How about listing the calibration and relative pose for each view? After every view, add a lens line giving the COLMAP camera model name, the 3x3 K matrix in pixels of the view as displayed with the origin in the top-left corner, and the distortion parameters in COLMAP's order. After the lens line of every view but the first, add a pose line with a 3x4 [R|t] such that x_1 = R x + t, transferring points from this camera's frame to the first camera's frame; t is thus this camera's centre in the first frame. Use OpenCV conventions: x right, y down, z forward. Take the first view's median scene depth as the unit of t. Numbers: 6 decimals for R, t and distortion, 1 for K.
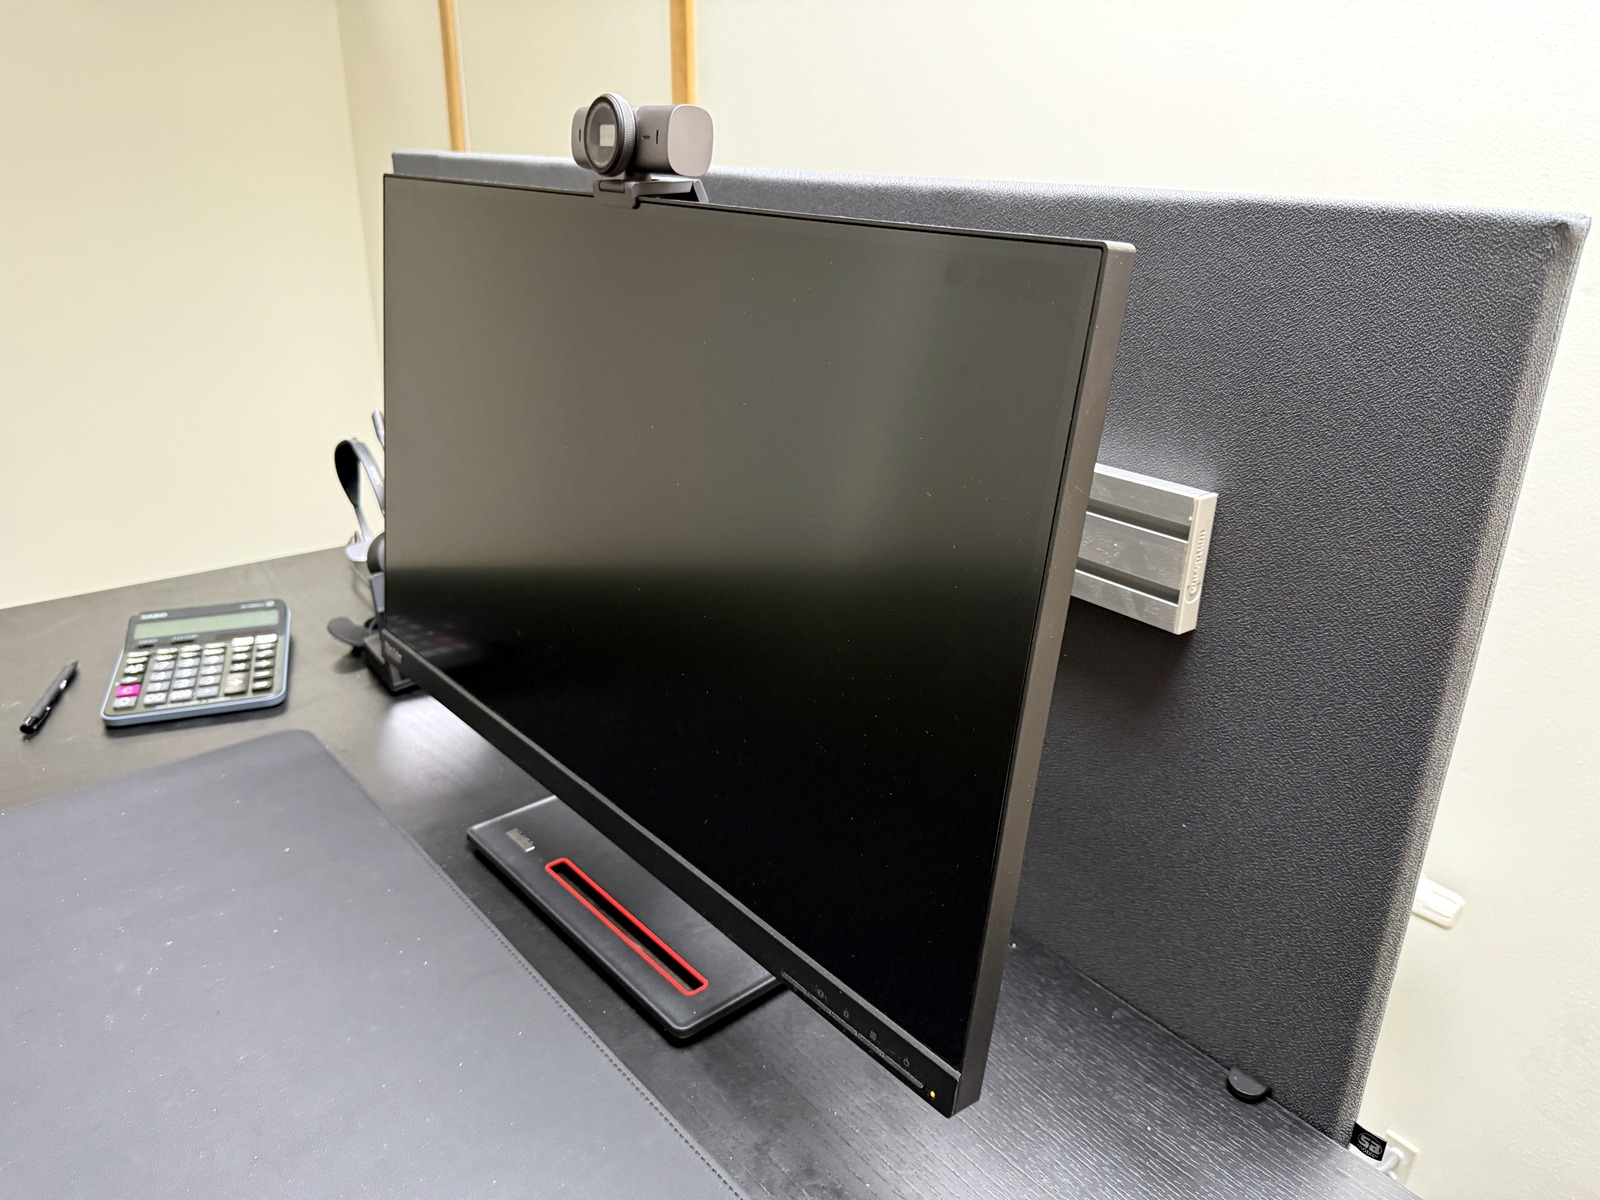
lens RADIAL K [[1137.1, 0, 821.6], [0, 1137.1, 601.0], [0, 0, 1]] dist [0.026759, -0.038818]
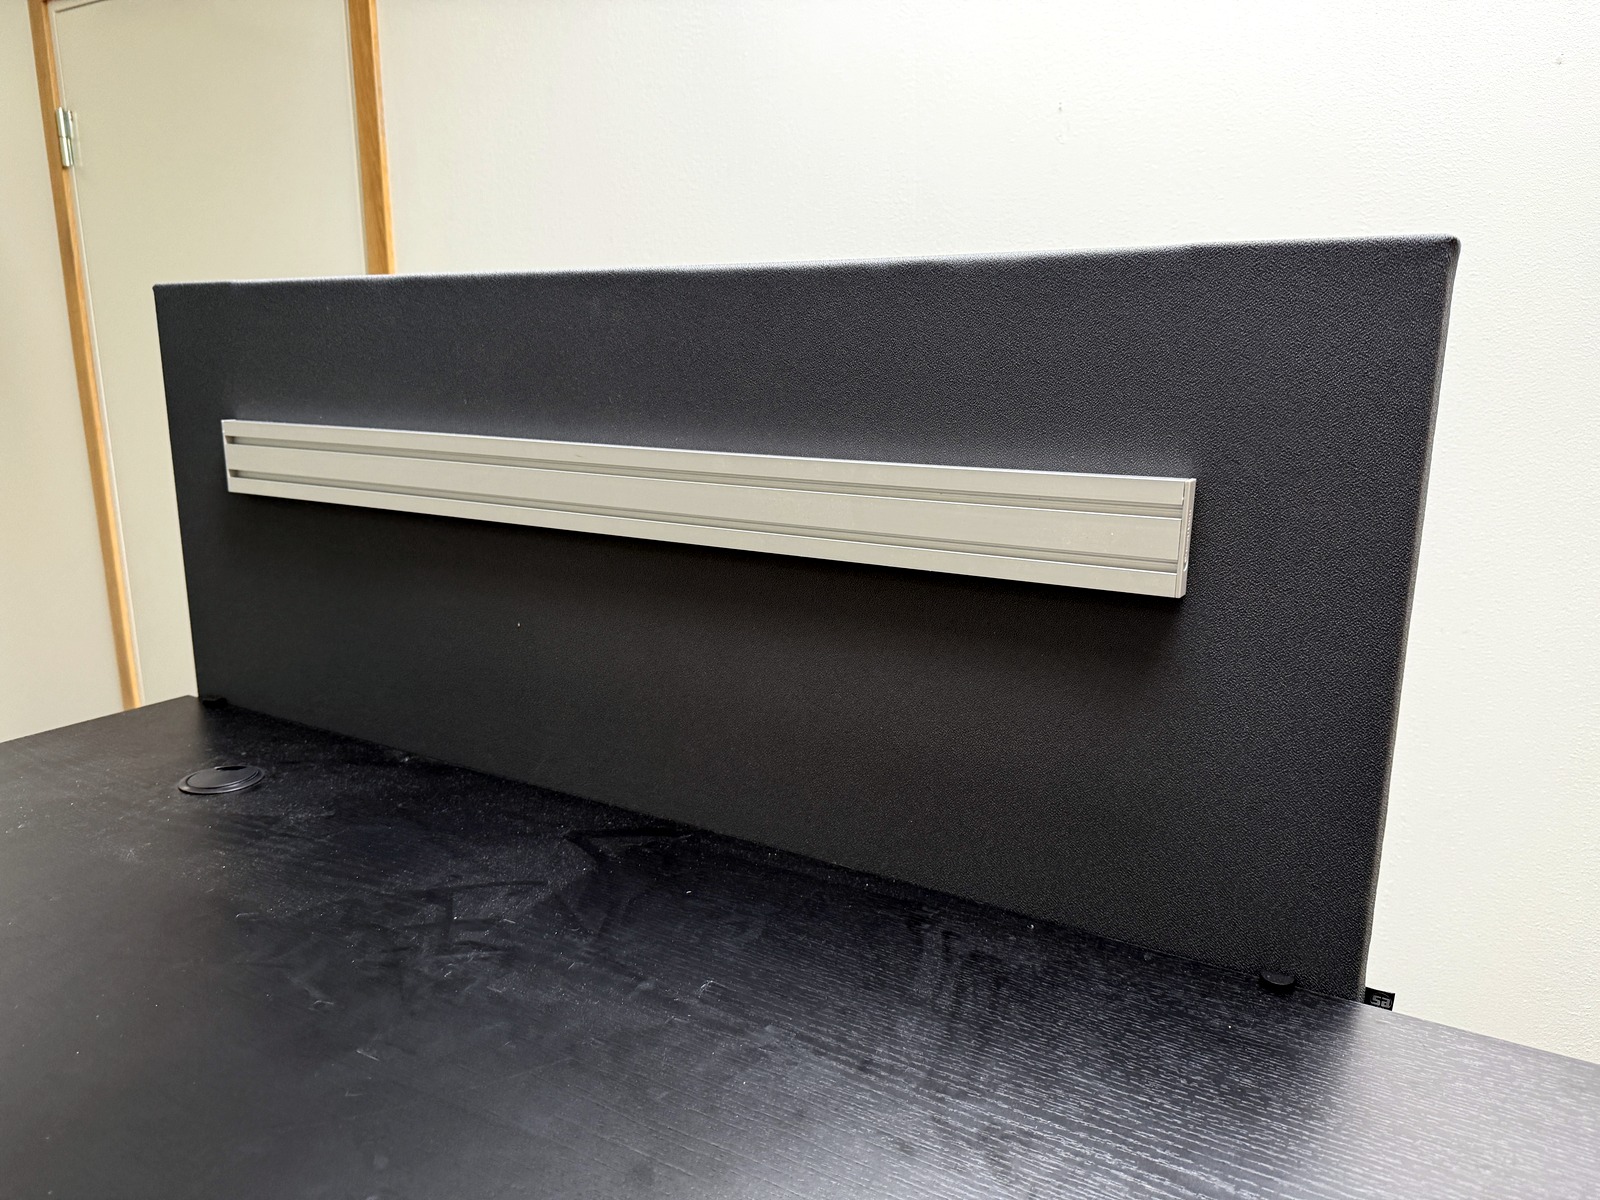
lens RADIAL K [[1137.1, 0, 807.3], [0, 1137.1, 615.2], [0, 0, 1]] dist [0.026759, -0.038818]
pose [[0.937251, -0.093281, 0.335946, -0.453196], [0.141184, 0.982553, -0.121066, 0.135103], [-0.318792, 0.160899, 0.934068, 0.001086]]
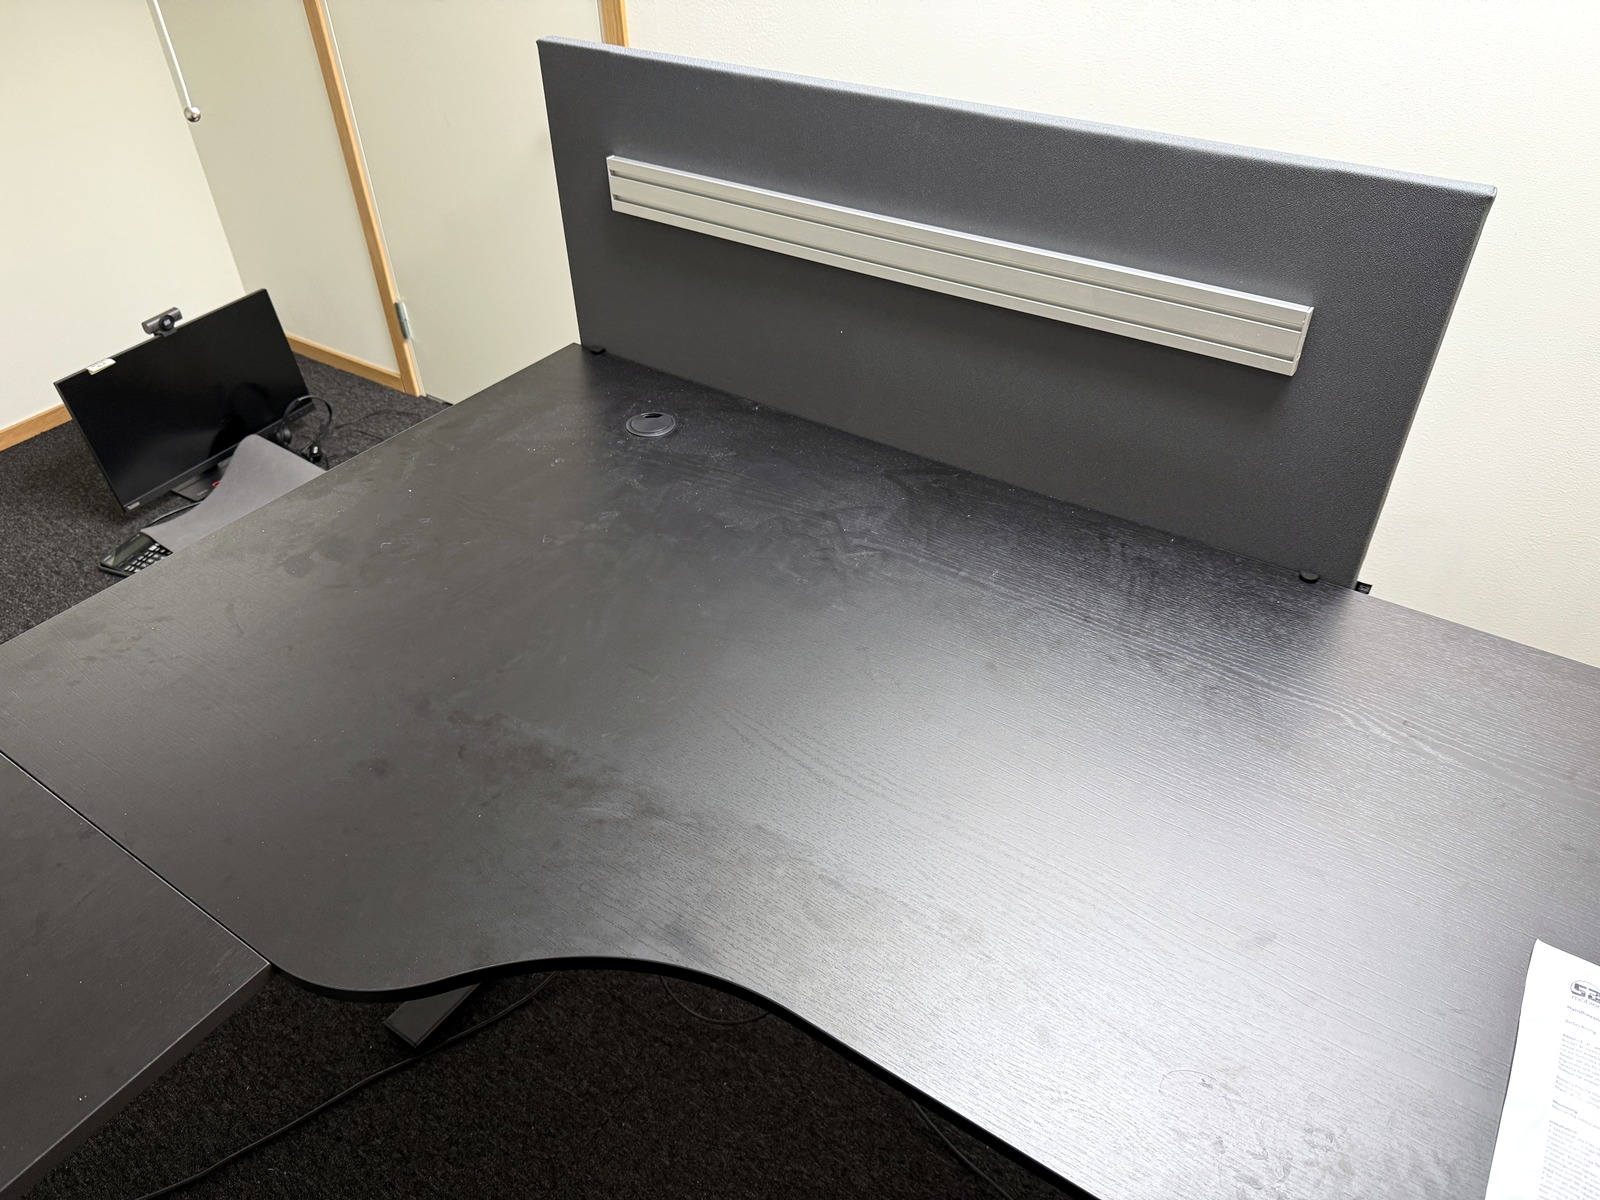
lens RADIAL K [[1137.1, 0, 797.8], [0, 1137.1, 602.7], [0, 0, 1]] dist [0.026759, -0.038818]
pose [[0.956501, -0.207526, 0.205032, -1.042242], [0.140561, 0.943702, 0.299449, -0.322989], [-0.255633, -0.257604, 0.931822, -0.805986]]
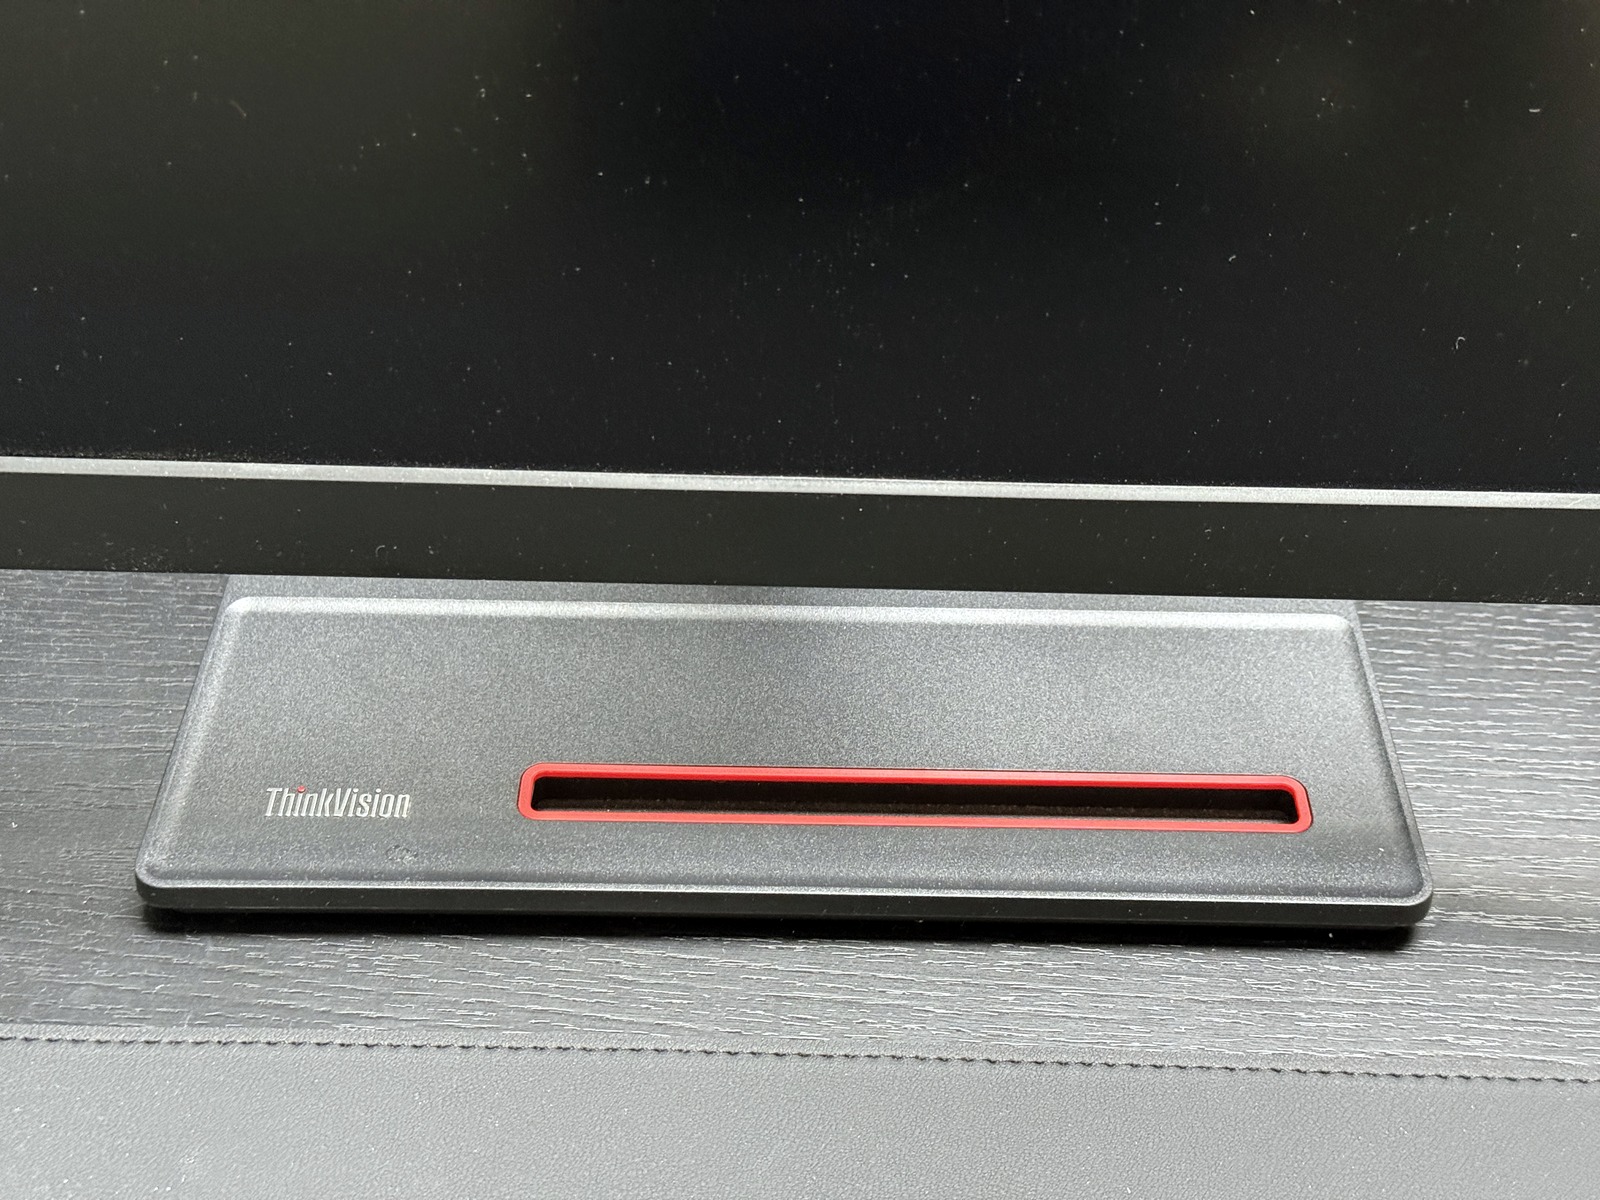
lens RADIAL K [[2288.9, 0, 801.6], [0, 2288.9, 593.5], [0, 0, 1]] dist [0.136172, 0.000000]
pose [[0.670024, -0.486955, 0.560306, -0.661096], [0.274074, 0.863729, 0.422914, -0.079288], [-0.689892, -0.129797, 0.712181, 0.666163]]
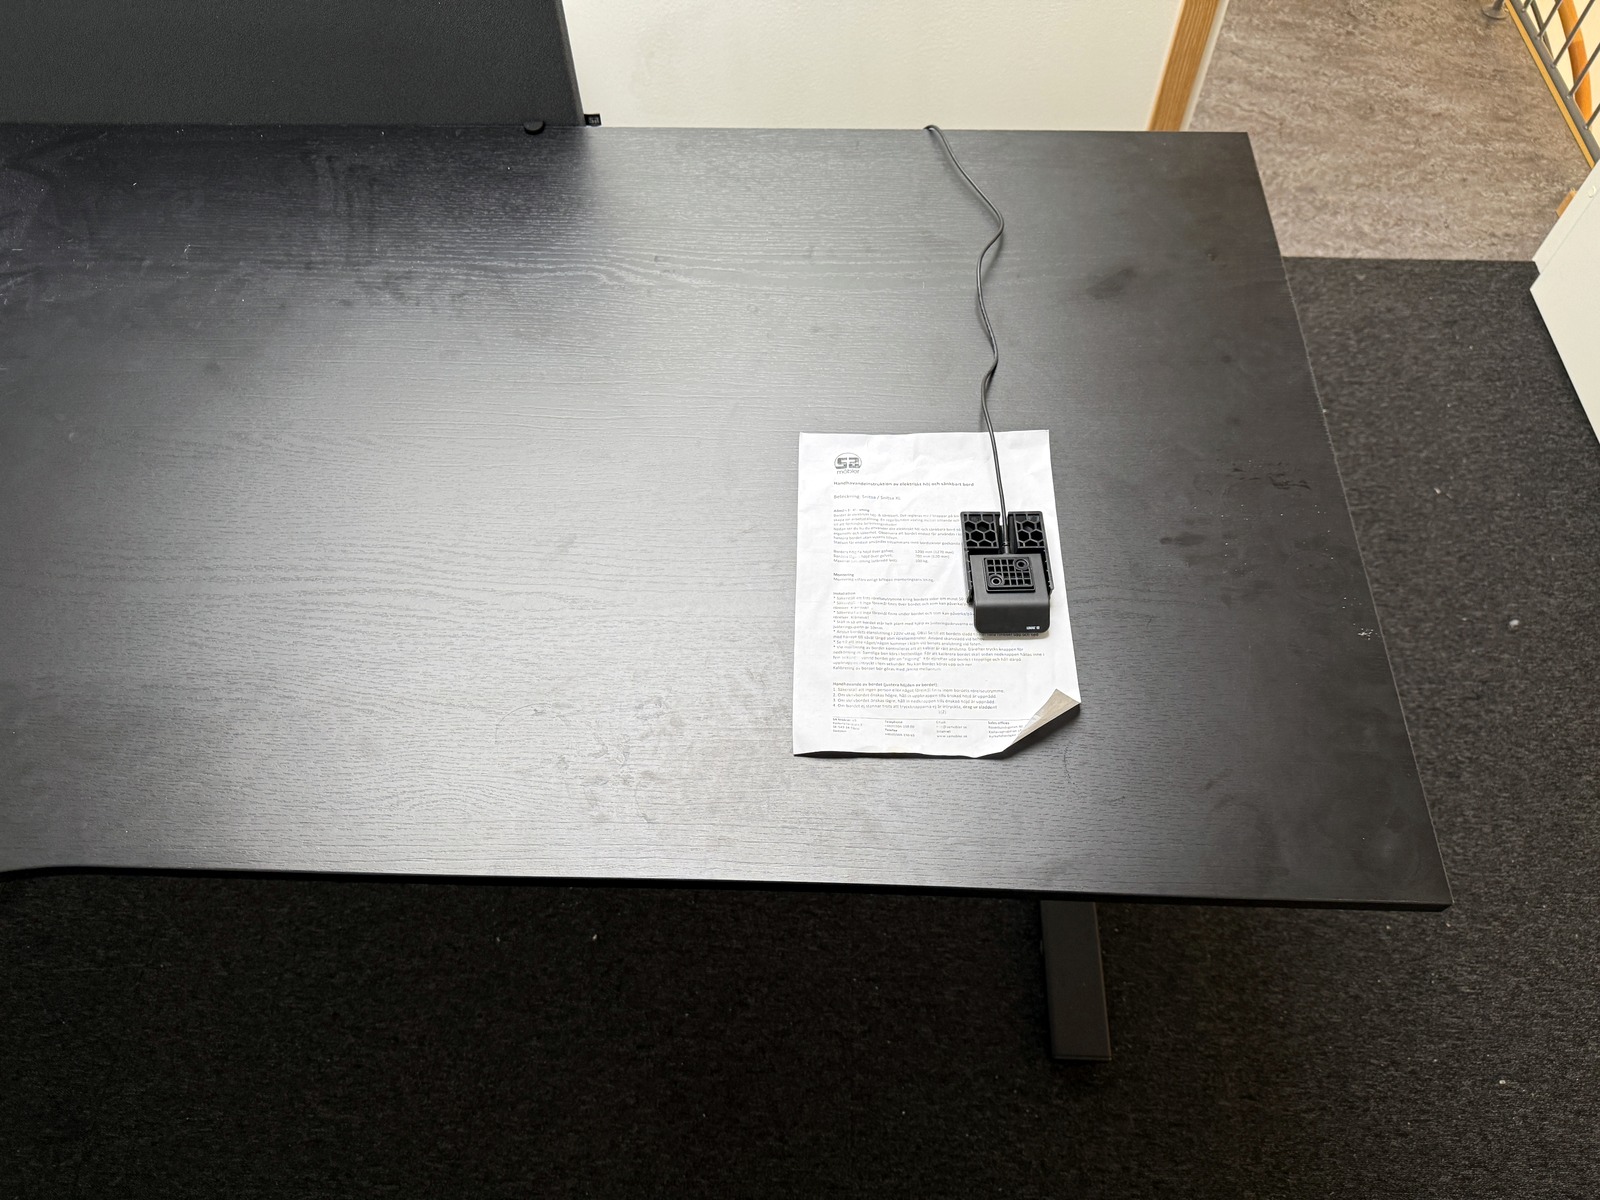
lens RADIAL K [[1137.1, 0, 805.1], [0, 1137.1, 614.4], [0, 0, 1]] dist [0.026759, -0.038818]
pose [[0.652099, -0.659747, 0.373498, -0.612859], [0.302402, 0.678118, 0.669858, -0.175485], [-0.695212, -0.323867, 0.641709, -0.849224]]
